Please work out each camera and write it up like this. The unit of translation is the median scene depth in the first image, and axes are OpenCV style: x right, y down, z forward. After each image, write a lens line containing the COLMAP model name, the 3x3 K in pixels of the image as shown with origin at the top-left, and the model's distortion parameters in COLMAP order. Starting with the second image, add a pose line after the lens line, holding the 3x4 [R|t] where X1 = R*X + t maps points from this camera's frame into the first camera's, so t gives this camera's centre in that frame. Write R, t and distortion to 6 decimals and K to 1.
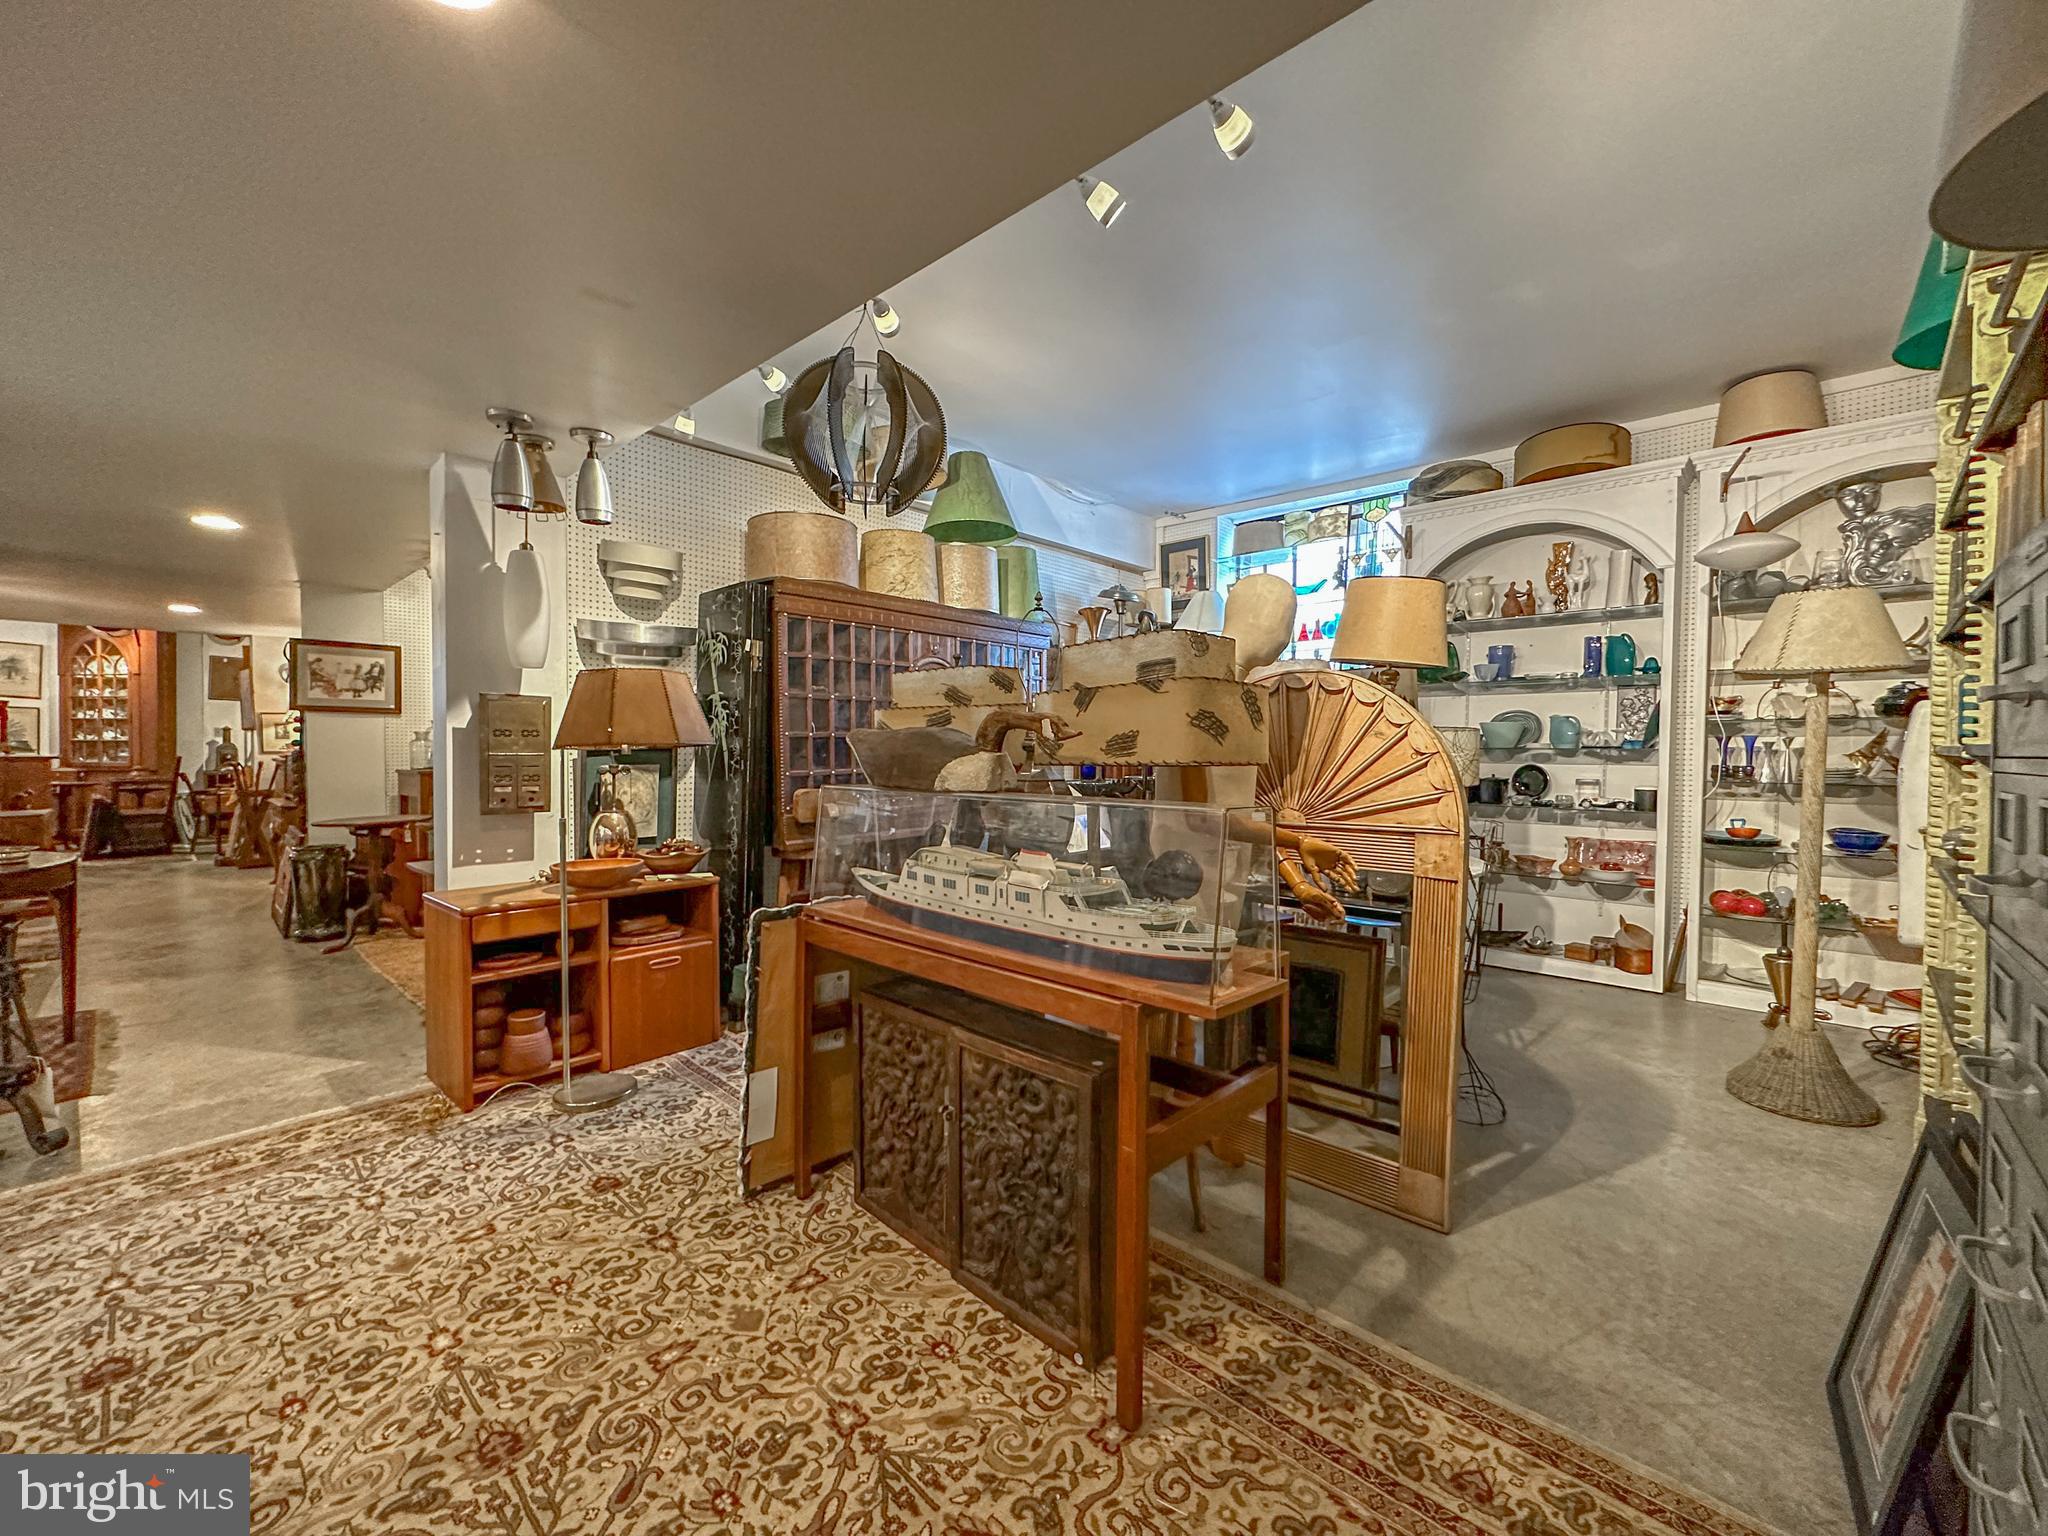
lens RADIAL K [[809.1, 0, 1019.7], [0, 809.1, 764.1], [0, 0, 1]] dist [-0.001961, 0.000307]
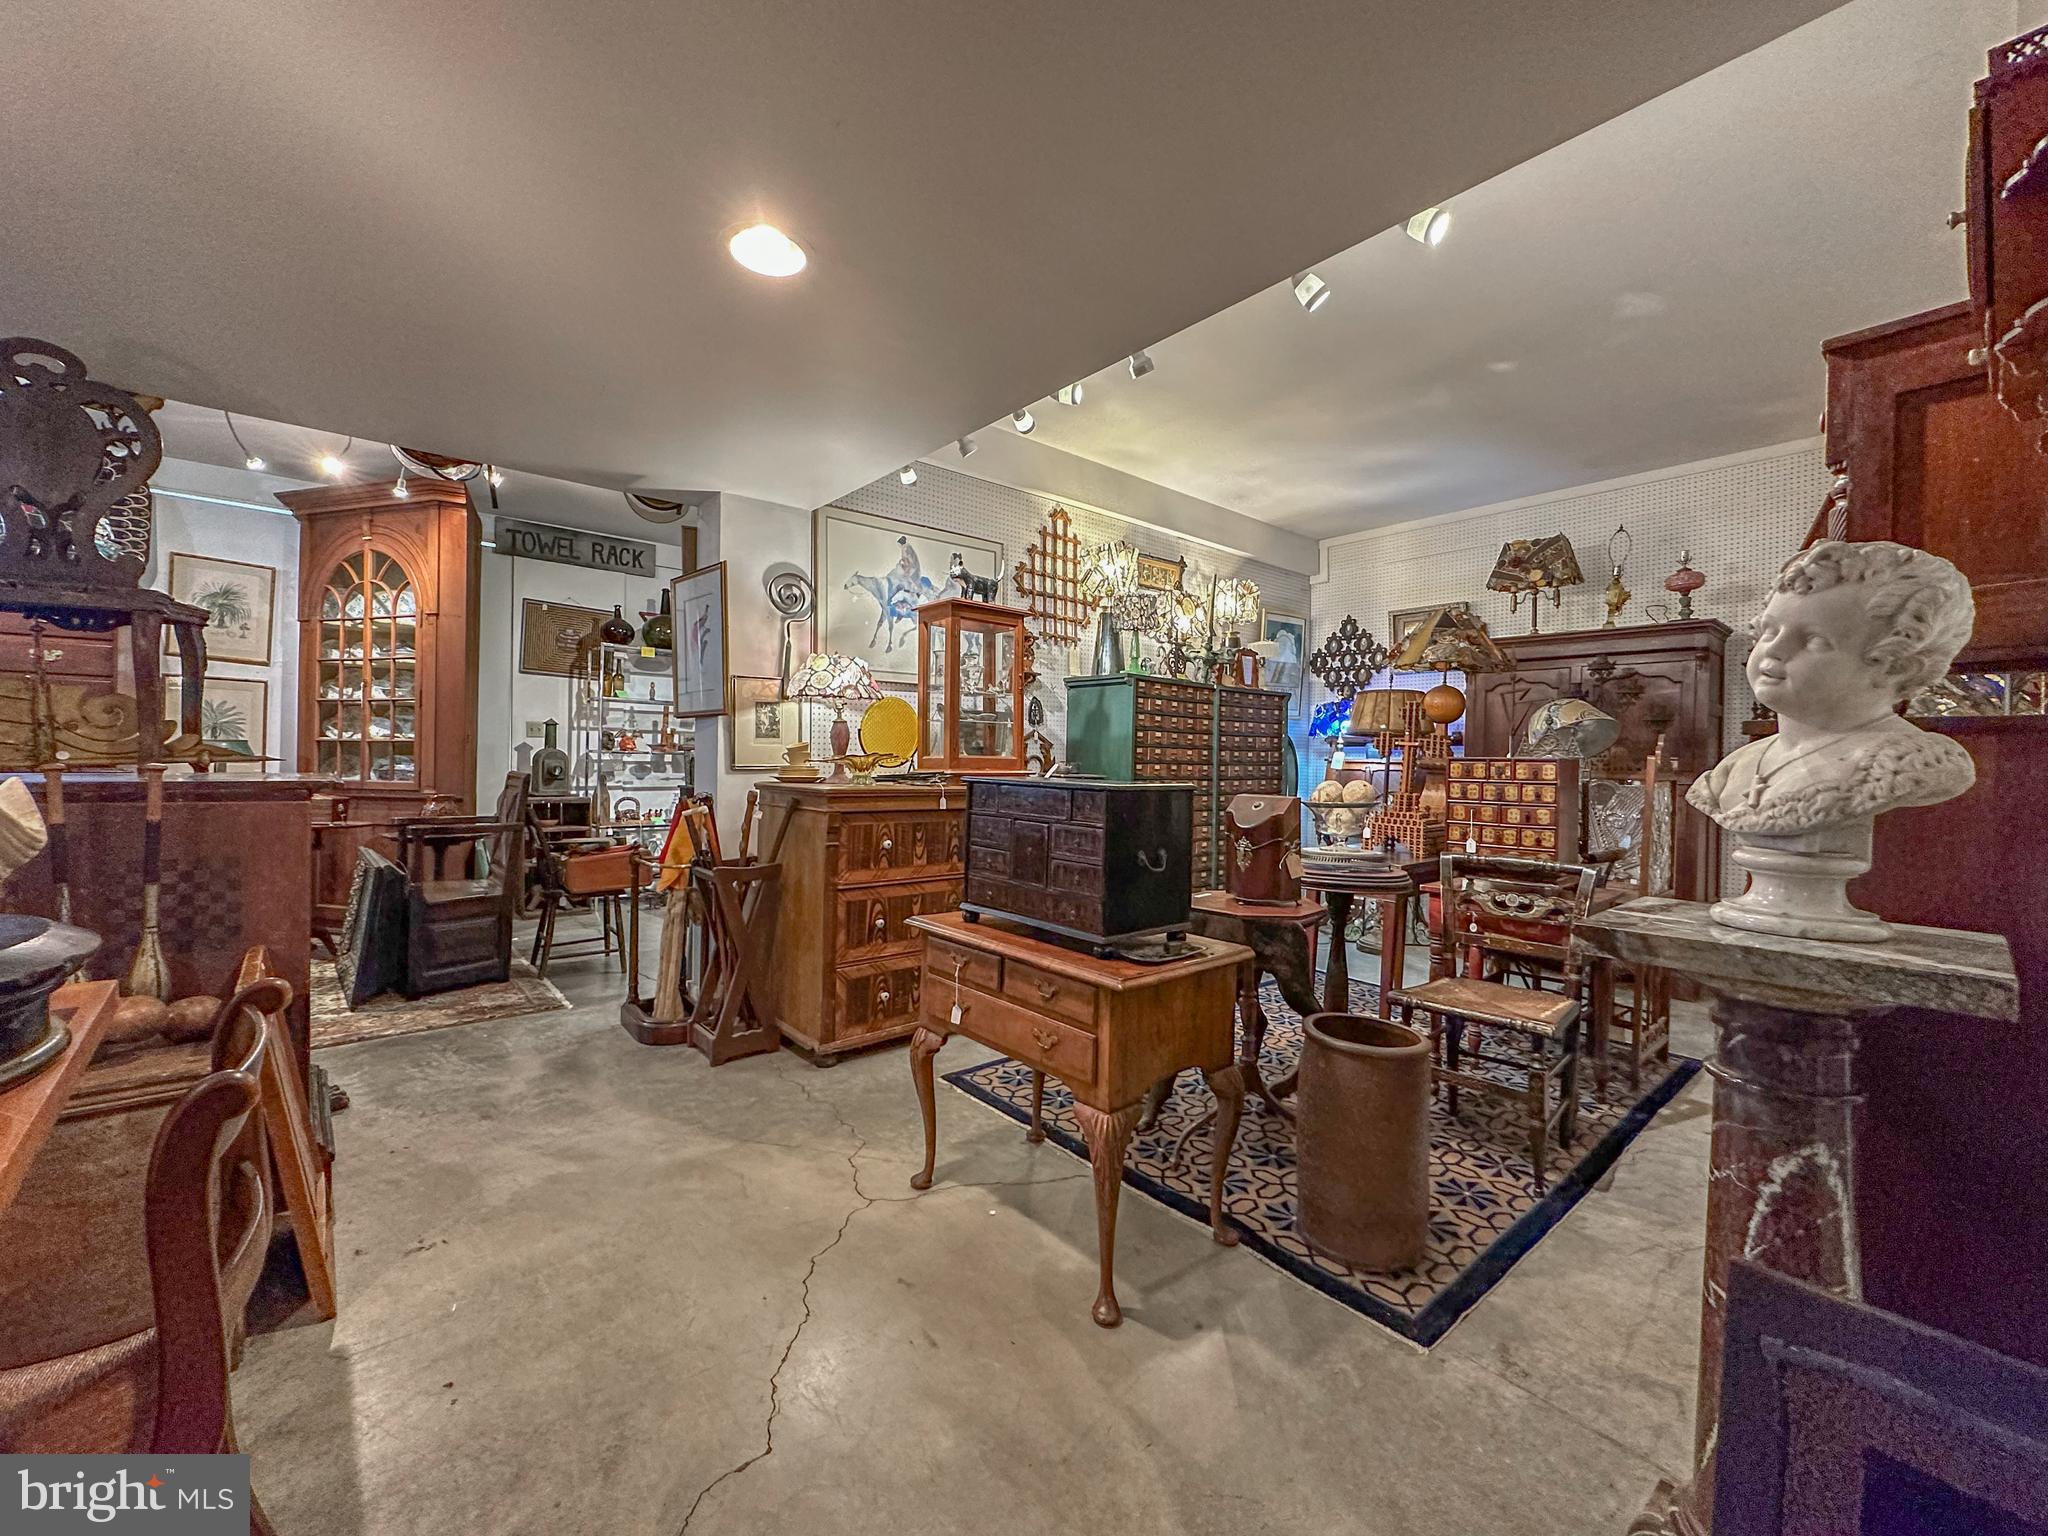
lens RADIAL K [[809.1, 0, 1021.9], [0, 809.1, 759.8], [0, 0, 1]] dist [-0.001961, 0.000307]
pose [[0.992888, 0.007970, -0.118785, -1.188697], [-0.010569, 0.999718, -0.021269, -0.018701], [0.118582, 0.022373, 0.992692, 0.960673]]
